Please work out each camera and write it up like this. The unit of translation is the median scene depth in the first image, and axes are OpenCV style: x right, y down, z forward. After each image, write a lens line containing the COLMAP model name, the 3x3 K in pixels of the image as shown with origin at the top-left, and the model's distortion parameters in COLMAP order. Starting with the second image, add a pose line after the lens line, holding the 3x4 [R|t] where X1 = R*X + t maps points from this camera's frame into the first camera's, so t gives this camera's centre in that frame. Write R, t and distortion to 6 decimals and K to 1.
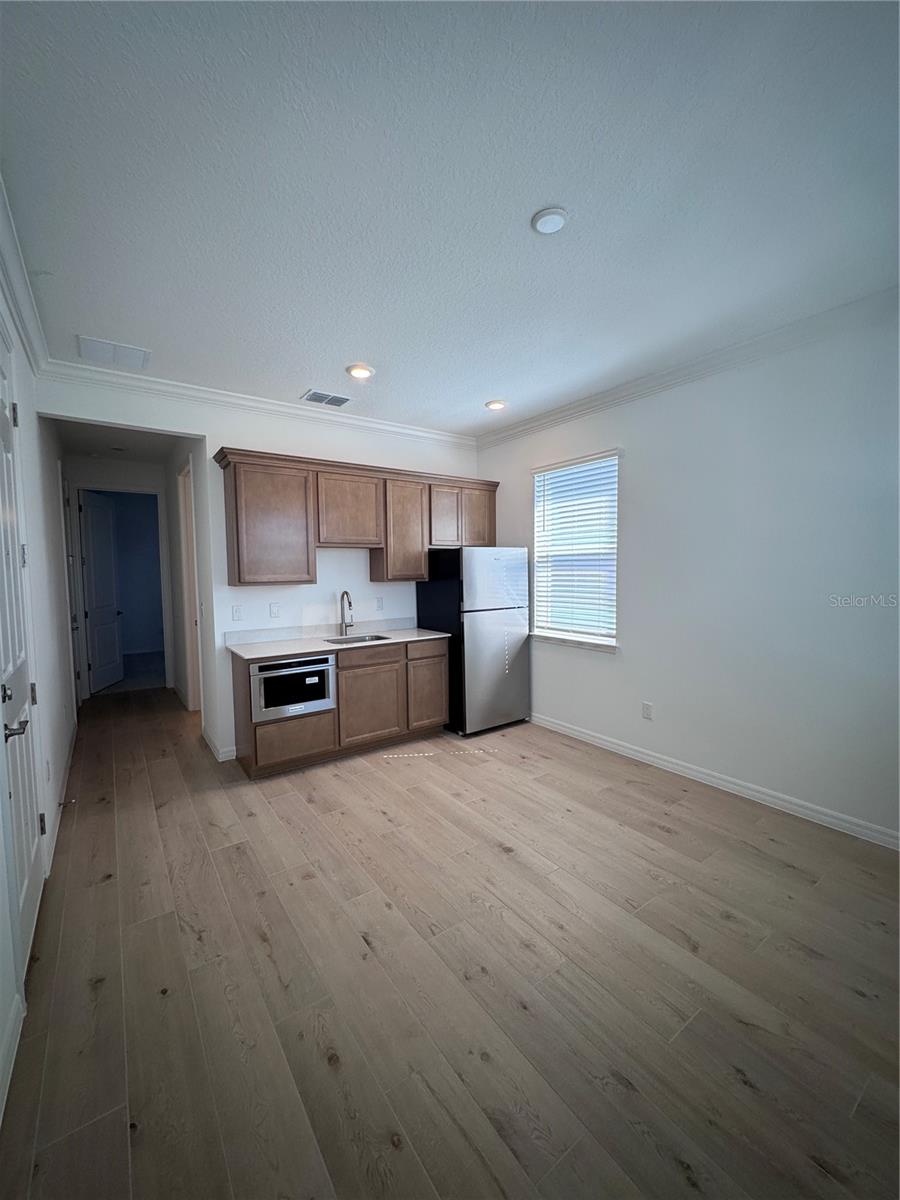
lens RADIAL K [[478.3, 0, 448.6], [0, 478.3, 599.6], [0, 0, 1]] dist [-0.007788, 0.000179]
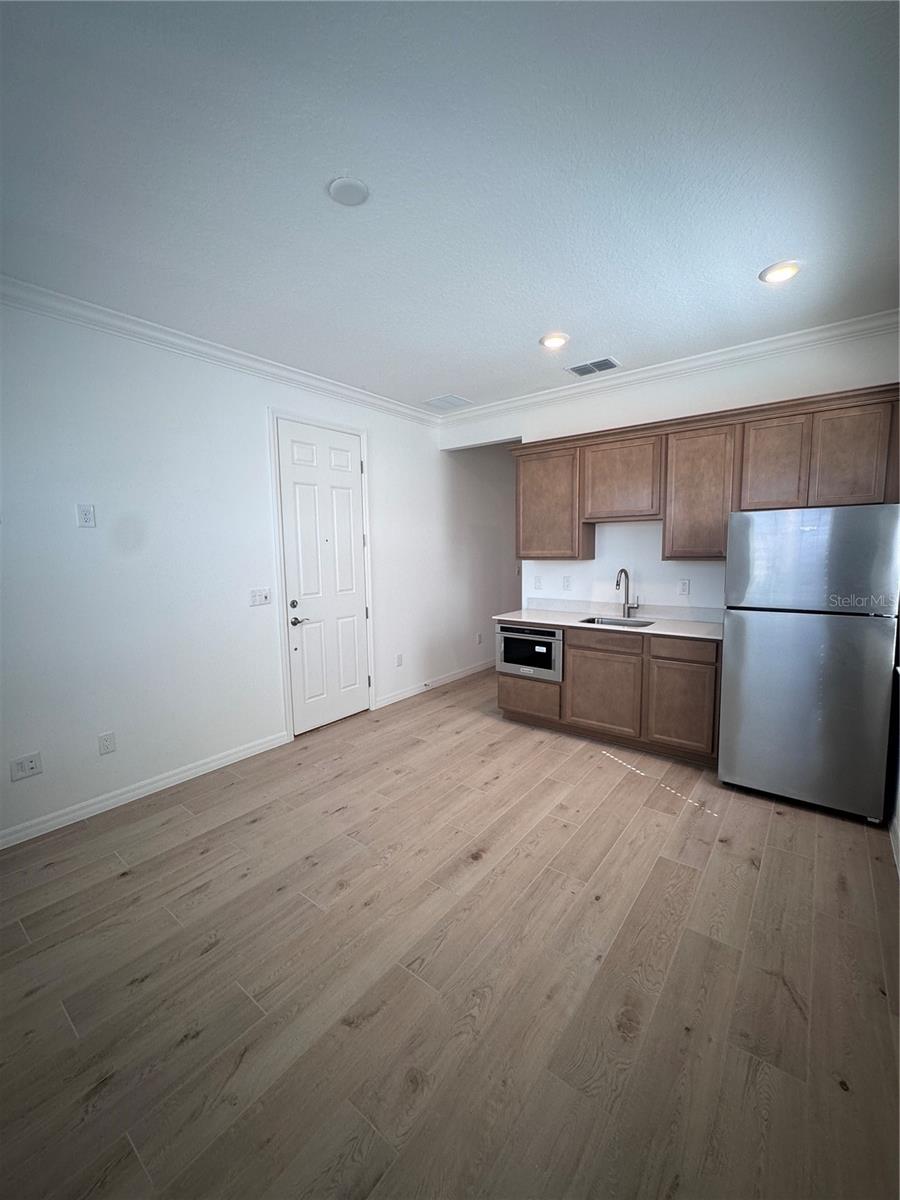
lens RADIAL K [[478.3, 0, 448.6], [0, 478.3, 599.6], [0, 0, 1]] dist [-0.007788, 0.000179]
pose [[0.281094, 0.110693, -0.953275, 0.663897], [-0.048441, 0.993696, 0.101103, -0.041762], [0.958457, 0.017758, 0.284684, 0.483065]]
